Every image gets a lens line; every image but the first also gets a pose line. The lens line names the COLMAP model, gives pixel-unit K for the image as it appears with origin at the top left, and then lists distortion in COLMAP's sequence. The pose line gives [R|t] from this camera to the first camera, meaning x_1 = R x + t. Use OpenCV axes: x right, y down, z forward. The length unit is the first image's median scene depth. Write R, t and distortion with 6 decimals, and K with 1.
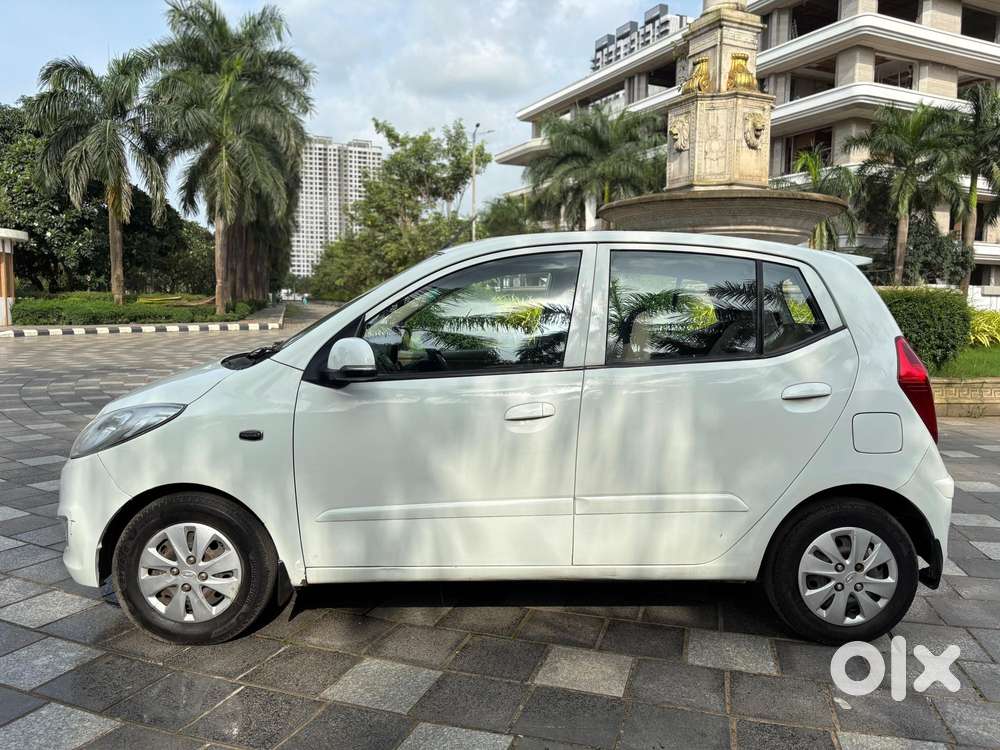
lens RADIAL K [[760.4, 0, 494.7], [0, 760.4, 379.1], [0, 0, 1]] dist [0.037055, -0.045442]
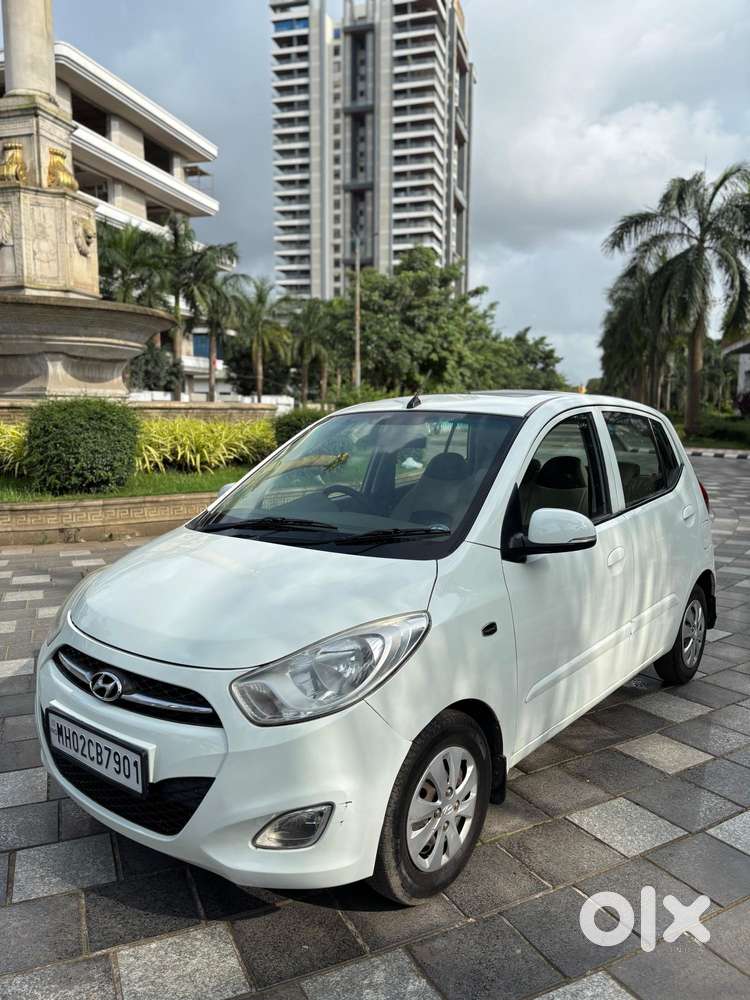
lens RADIAL K [[760.4, 0, 392.7], [0, 760.4, 517.4], [0, 0, 1]] dist [0.037055, -0.045442]
pose [[0.648873, -0.113770, 0.752343, -0.169957], [0.079932, 0.993480, 0.081296, -0.022384], [-0.756687, 0.007385, 0.653736, 0.081339]]
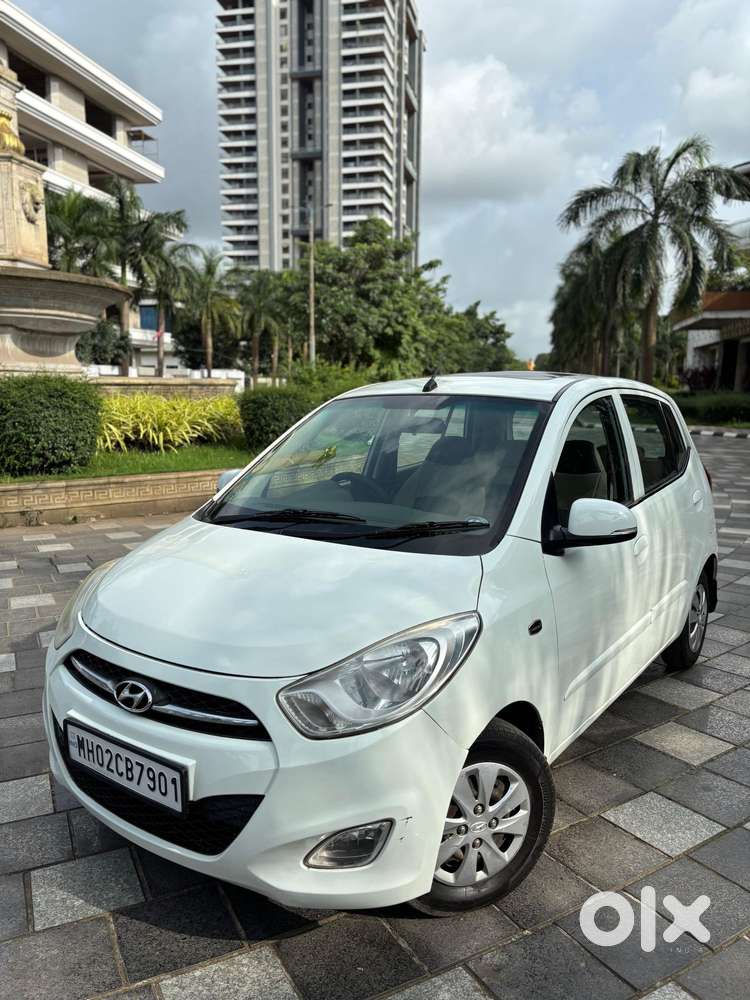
lens RADIAL K [[760.4, 0, 386.8], [0, 760.4, 518.6], [0, 0, 1]] dist [0.037055, -0.045442]
pose [[0.605626, -0.144006, 0.782611, -0.173216], [0.080896, 0.989535, 0.119480, -0.026228], [-0.791627, -0.009050, 0.610938, 0.099208]]
